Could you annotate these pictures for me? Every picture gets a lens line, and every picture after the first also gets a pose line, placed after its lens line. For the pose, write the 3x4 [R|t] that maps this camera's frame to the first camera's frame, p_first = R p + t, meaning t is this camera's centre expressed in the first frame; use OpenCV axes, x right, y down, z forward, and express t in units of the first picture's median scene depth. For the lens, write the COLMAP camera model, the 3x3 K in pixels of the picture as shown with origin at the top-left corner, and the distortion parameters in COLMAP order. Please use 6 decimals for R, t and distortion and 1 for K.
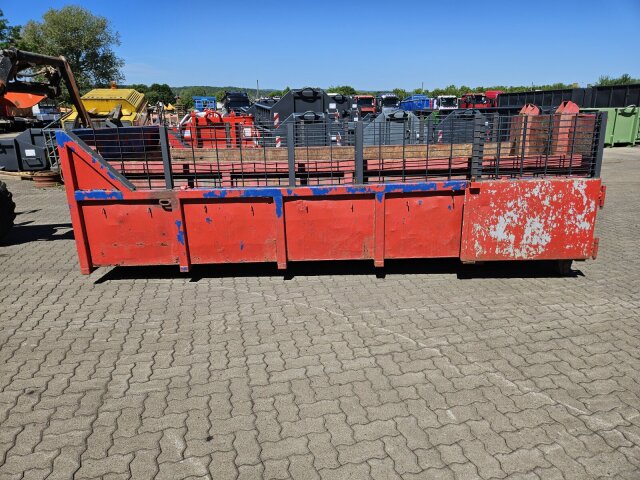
lens RADIAL K [[426.2, 0, 322.8], [0, 426.2, 239.8], [0, 0, 1]] dist [0.087553, -0.082910]
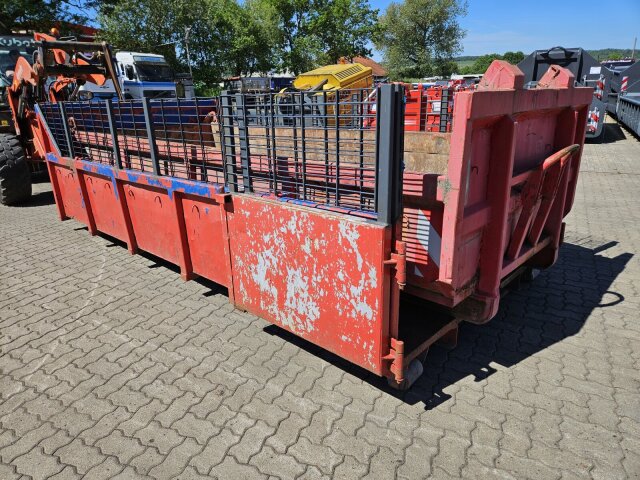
lens RADIAL K [[426.2, 0, 322.8], [0, 426.2, 239.8], [0, 0, 1]] dist [0.087553, -0.082910]
pose [[0.730930, 0.217648, -0.646816, 0.879603], [-0.177896, 0.975779, 0.127310, -0.170552], [0.658859, 0.022011, 0.751945, 0.583738]]
